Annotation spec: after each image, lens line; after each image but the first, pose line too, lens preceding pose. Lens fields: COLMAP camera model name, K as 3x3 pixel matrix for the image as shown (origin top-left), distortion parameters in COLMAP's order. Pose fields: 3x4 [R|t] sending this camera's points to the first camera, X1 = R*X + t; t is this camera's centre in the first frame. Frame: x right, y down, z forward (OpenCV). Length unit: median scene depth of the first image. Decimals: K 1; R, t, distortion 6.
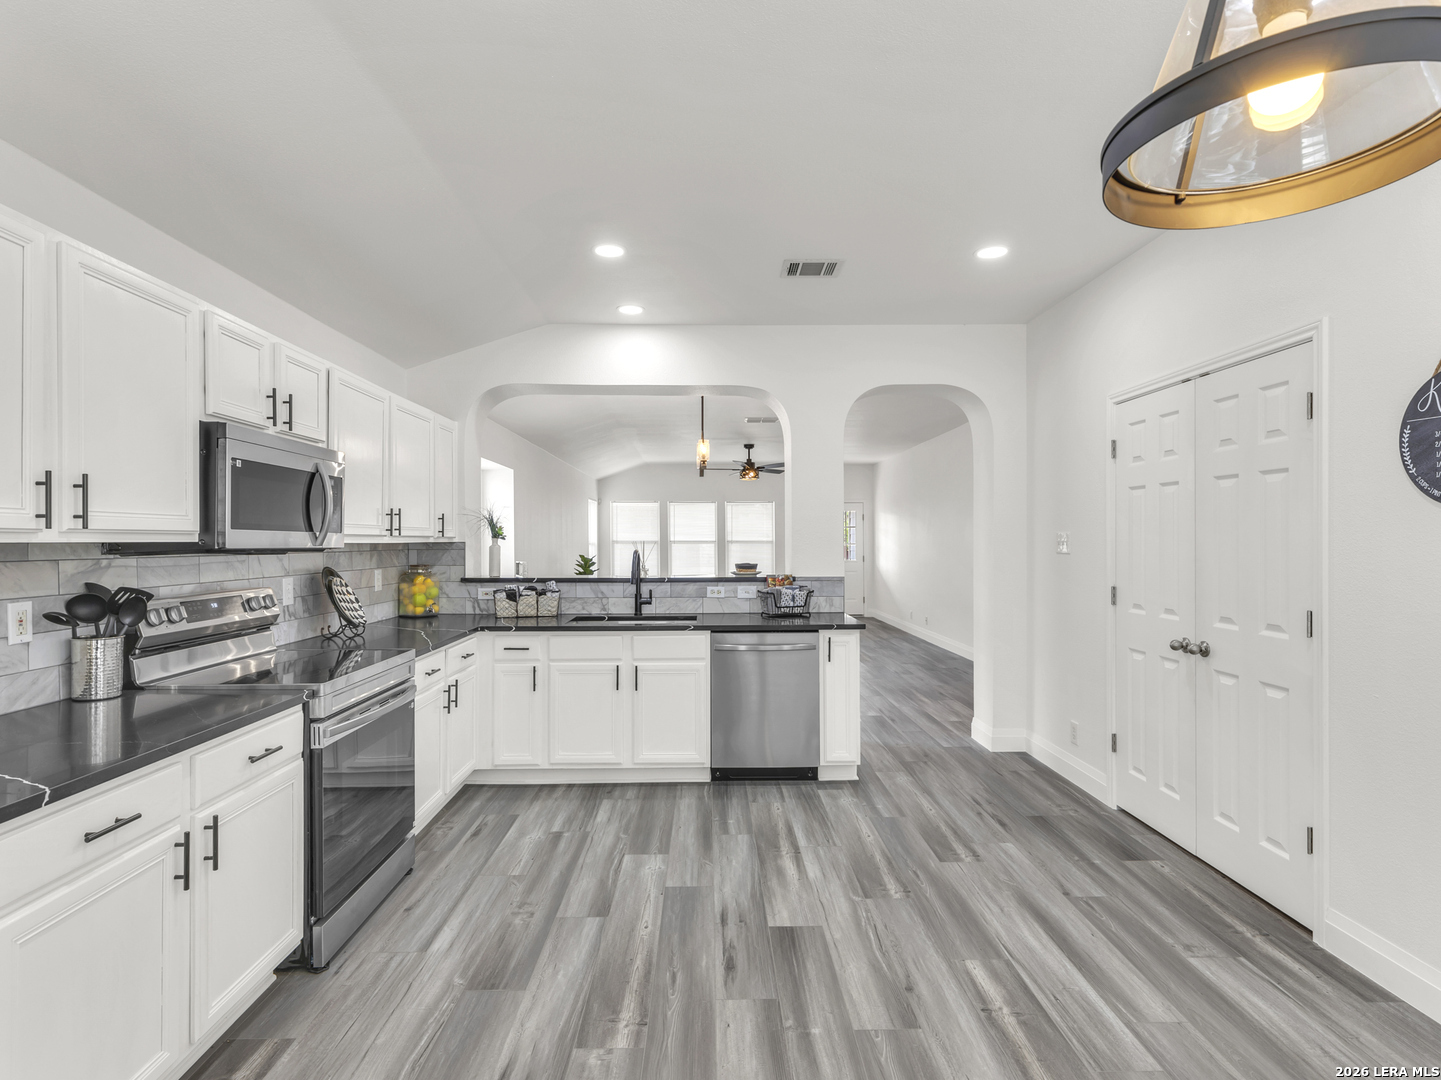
lens RADIAL K [[743.5, 0, 720.5], [0, 743.5, 540.0], [0, 0, 1]] dist [0.002003, 0.000265]
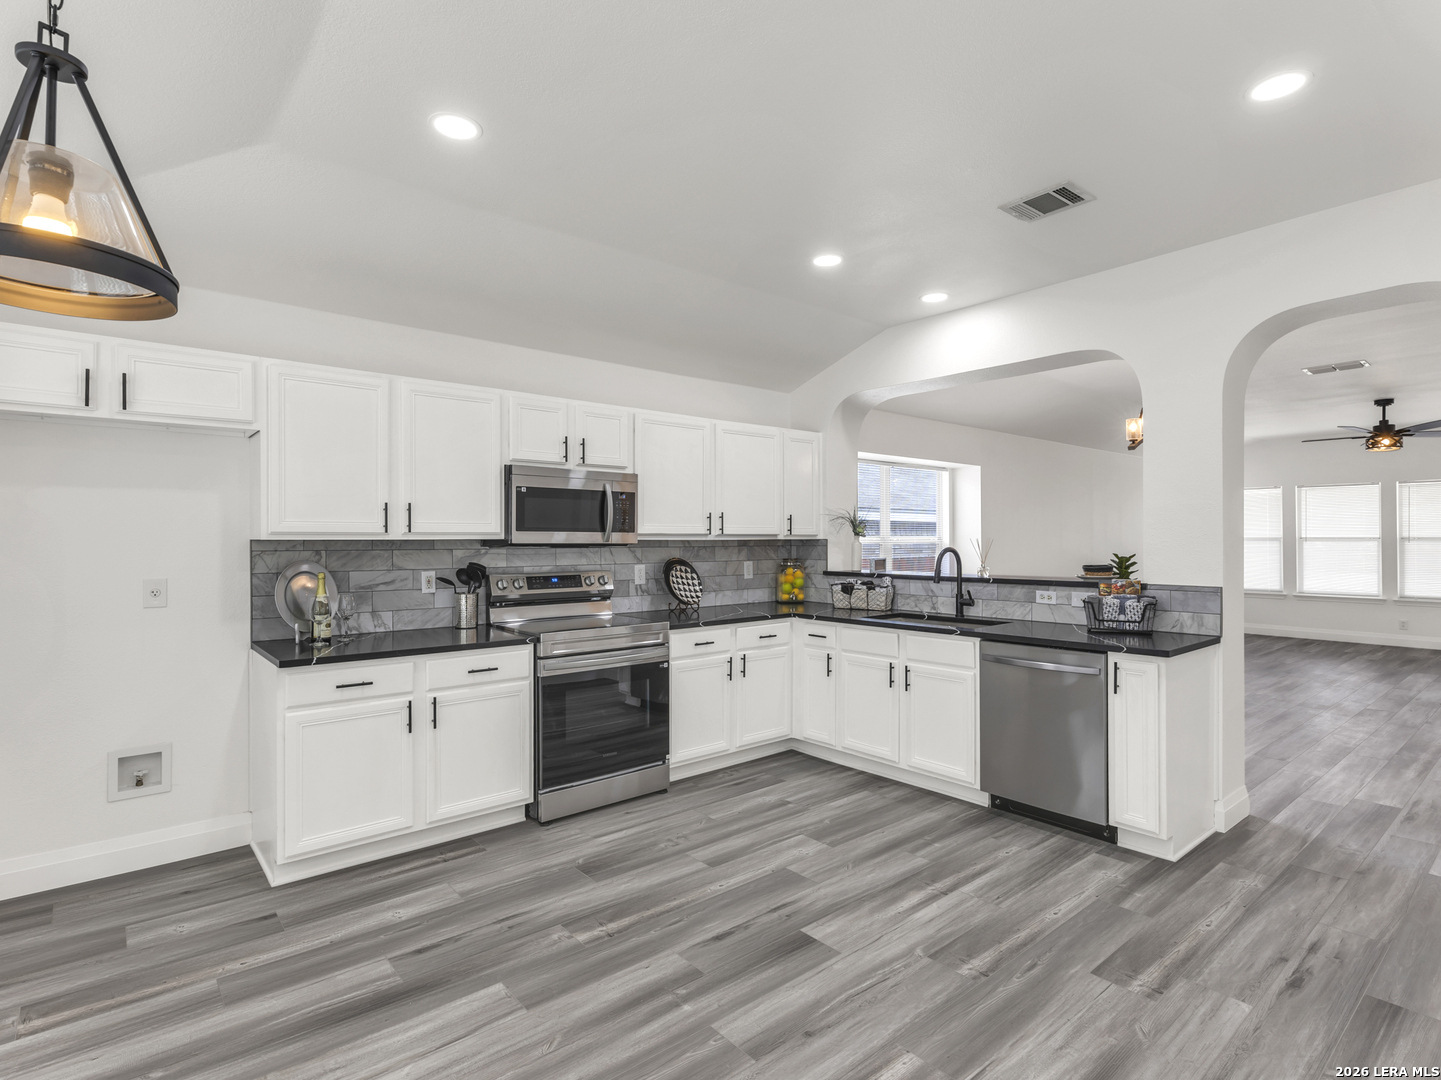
lens RADIAL K [[743.5, 0, 720.5], [0, 743.5, 540.0], [0, 0, 1]] dist [0.002003, 0.000265]
pose [[0.629782, 0.000616, -0.776771, 0.689992], [0.002407, 0.999993, 0.002745, 0.000812], [0.776768, -0.003599, 0.629777, 0.272418]]
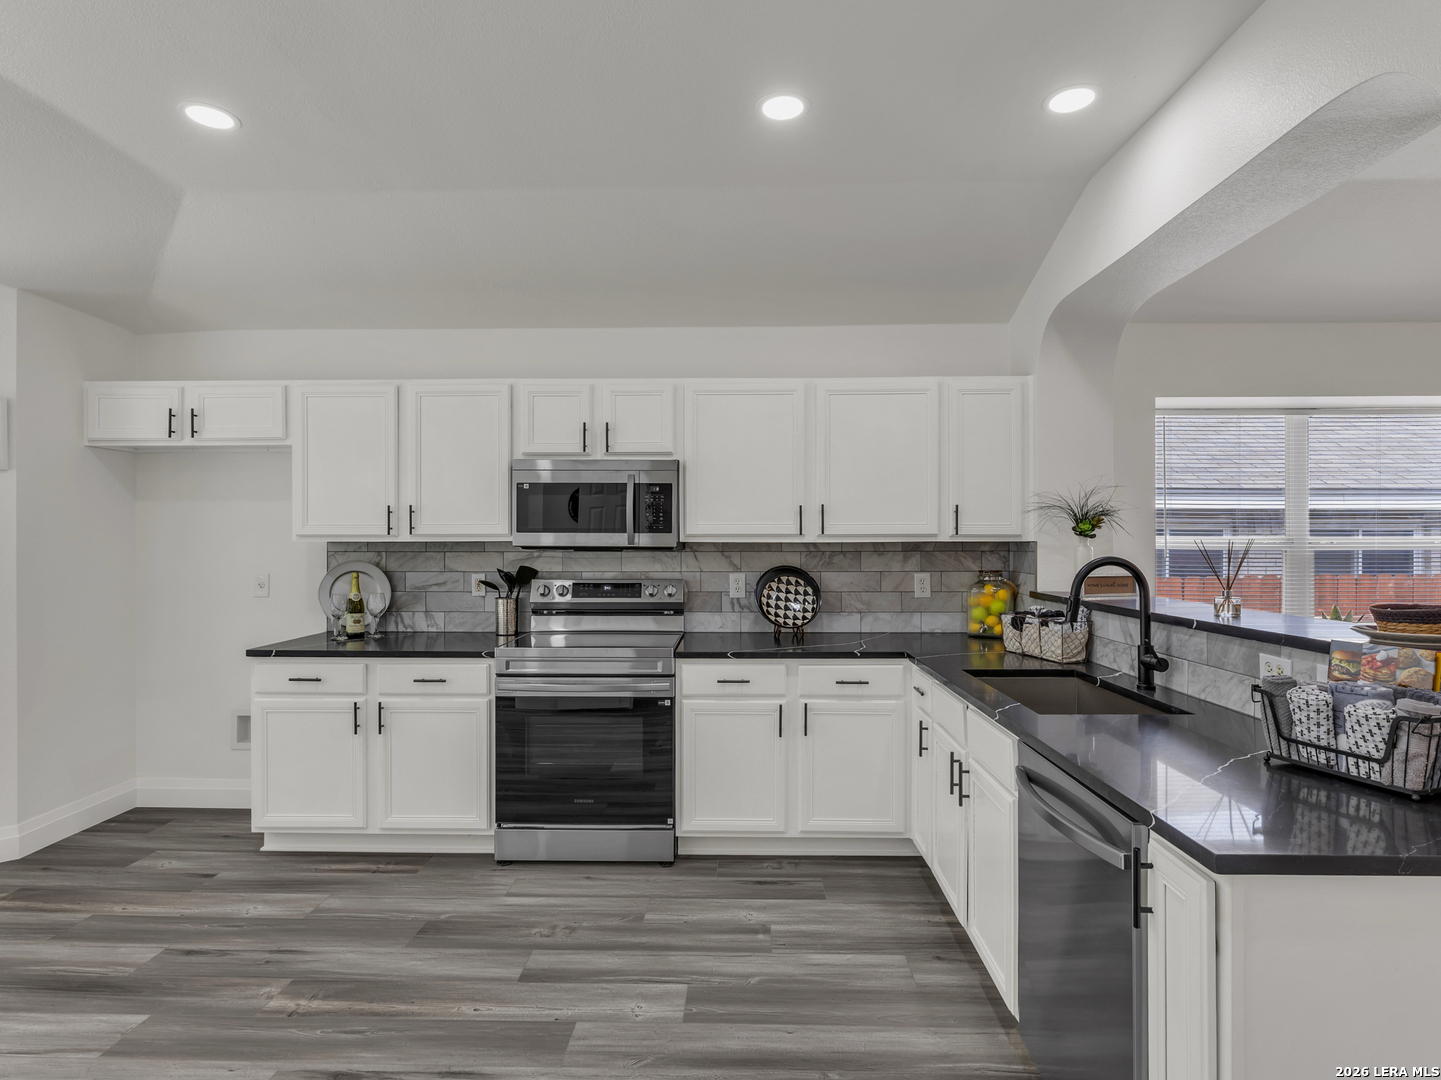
lens RADIAL K [[778.7, 0, 723.3], [0, 778.7, 542.4], [0, 0, 1]] dist [0.001334, -0.000544]
pose [[-0.046587, 0.000995, -0.998914, 0.675293], [0.002291, 0.999997, 0.000890, 0.003550], [0.998912, -0.002247, -0.046589, 1.188172]]
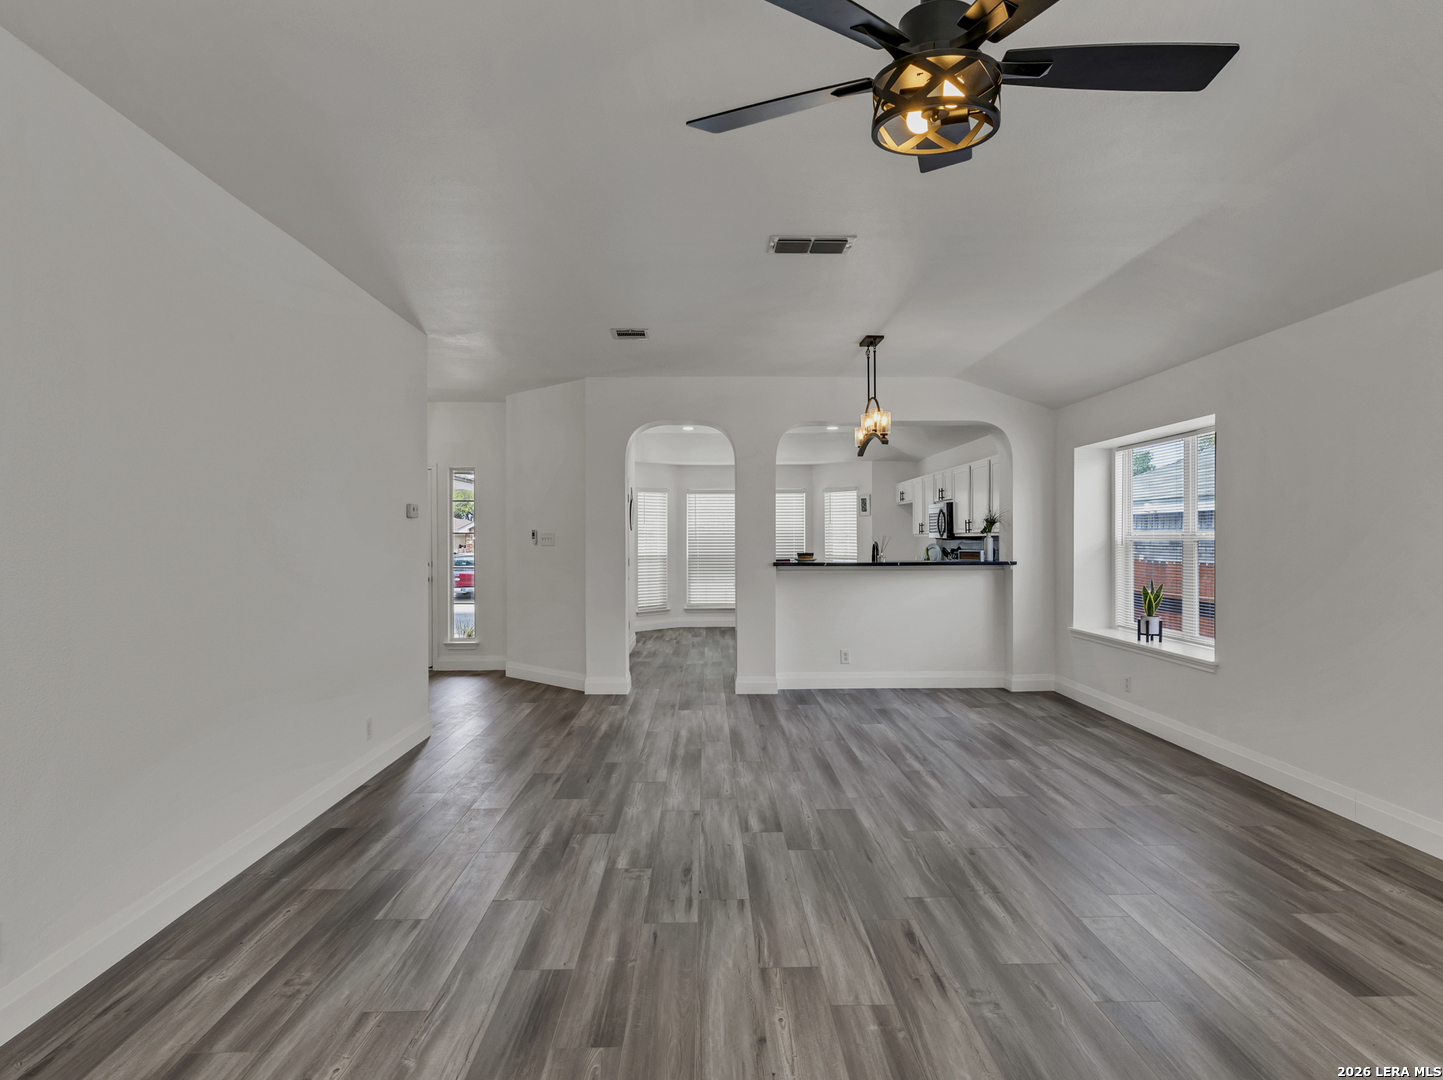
lens RADIAL K [[855.9, 0, 721.5], [0, 855.9, 540.0], [0, 0, 1]] dist [0.000927, -0.001459]
pose [[-0.999969, 0.006188, 0.004785, 0.301160], [0.006191, 0.999981, 0.000596, 0.009104], [-0.004781, 0.000626, -0.999988, 4.307716]]
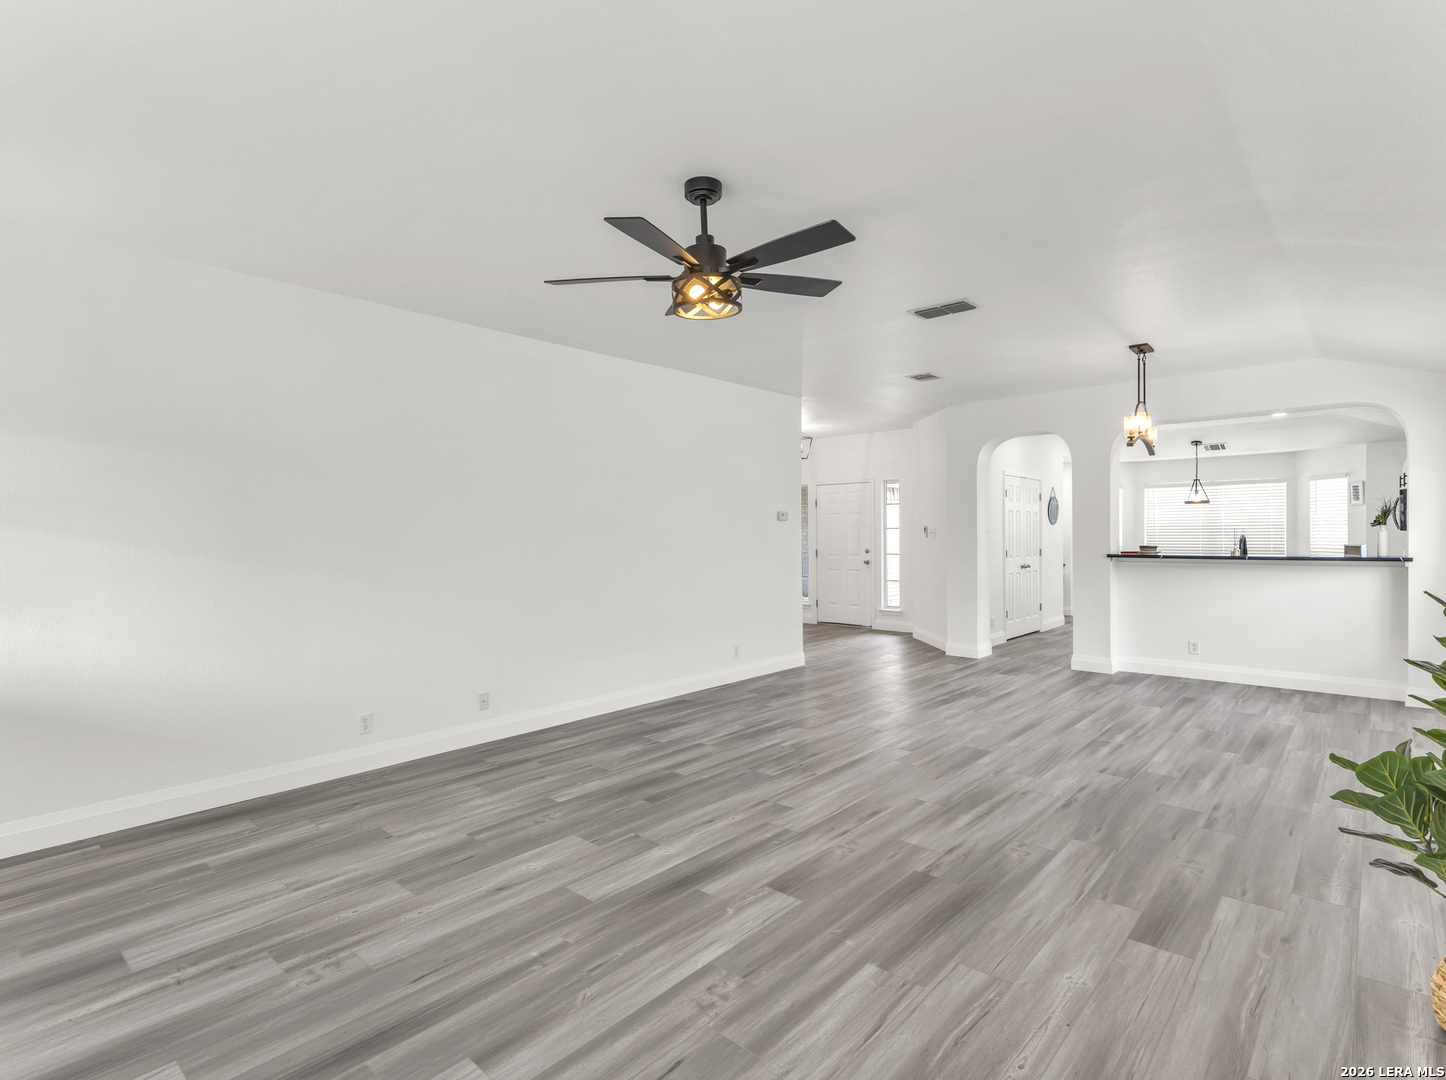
lens RADIAL K [[736.7, 0, 723.0], [0, 736.7, 540.0], [0, 0, 1]] dist [0.001461, -0.000217]
pose [[-0.729573, 0.001558, 0.683901, -0.571602], [0.008745, 0.999937, 0.007051, 0.004405], [-0.683847, 0.011125, -0.729541, 4.376283]]
